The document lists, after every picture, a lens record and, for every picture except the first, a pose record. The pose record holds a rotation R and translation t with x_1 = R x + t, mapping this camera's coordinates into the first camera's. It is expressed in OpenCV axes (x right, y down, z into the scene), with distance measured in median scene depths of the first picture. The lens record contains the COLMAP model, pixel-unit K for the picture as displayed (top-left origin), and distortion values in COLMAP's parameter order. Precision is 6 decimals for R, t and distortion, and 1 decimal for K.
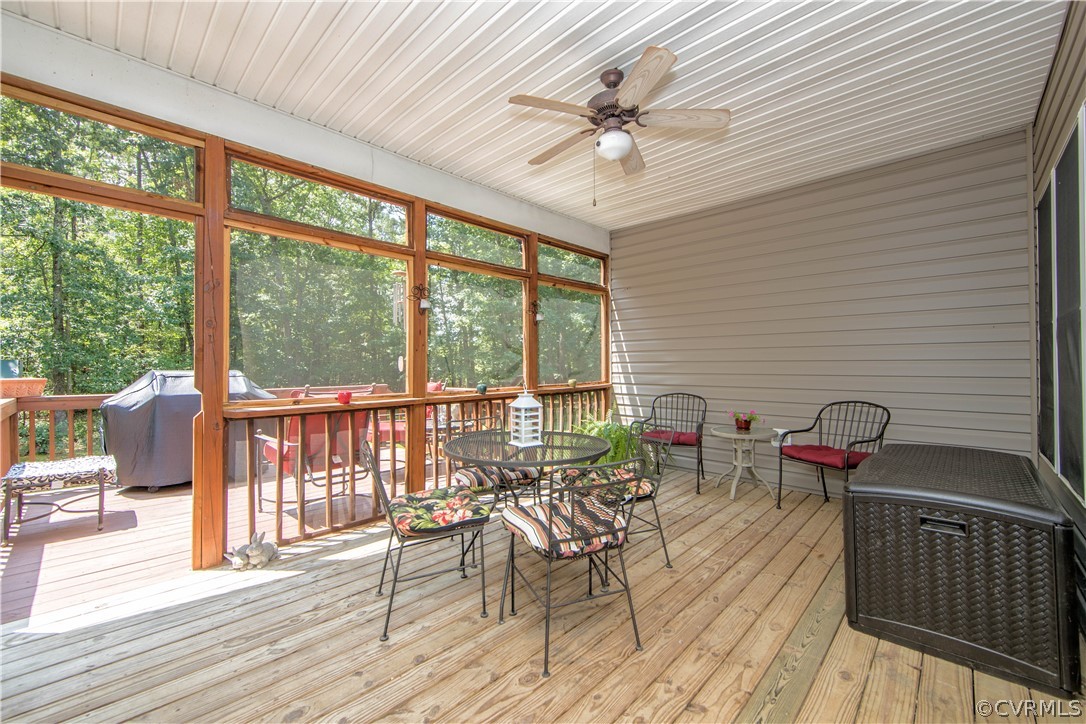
lens RADIAL K [[436.7, 0, 544.0], [0, 436.7, 354.6], [0, 0, 1]] dist [0.001297, 0.000217]
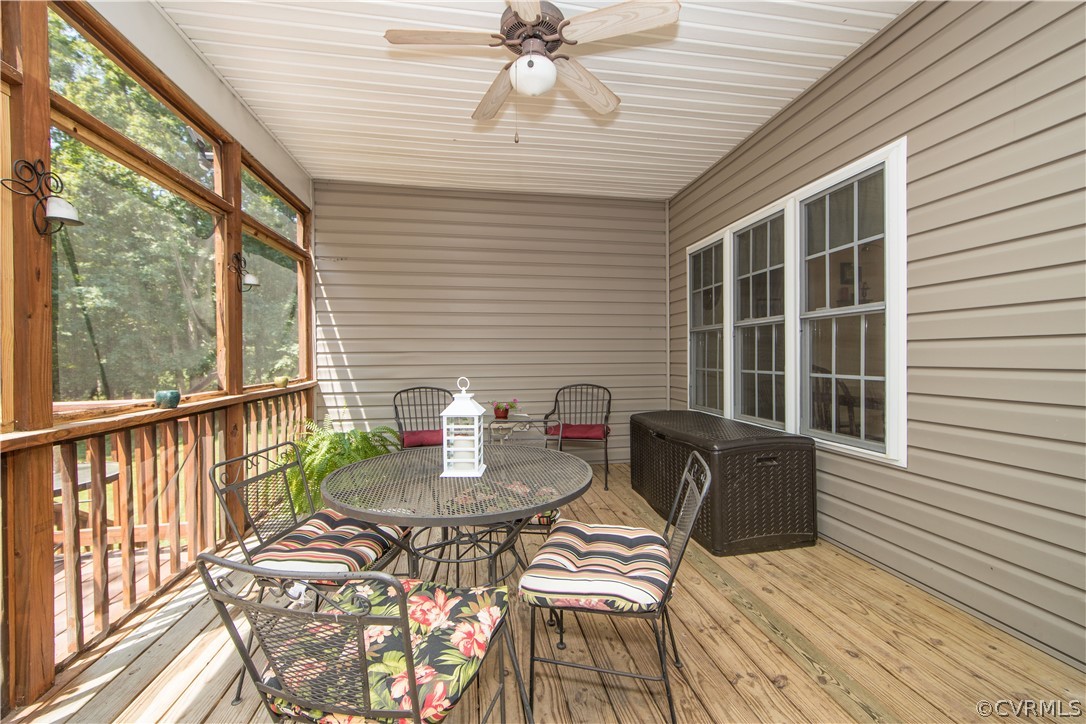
lens RADIAL K [[433.8, 0, 543.2], [0, 433.8, 360.5], [0, 0, 1]] dist [-0.014126, 0.002887]
pose [[0.592757, -0.007388, 0.805347, -0.306068], [-0.015177, 0.999678, 0.020341, 0.014052], [-0.805238, -0.024280, 0.592454, 0.331641]]
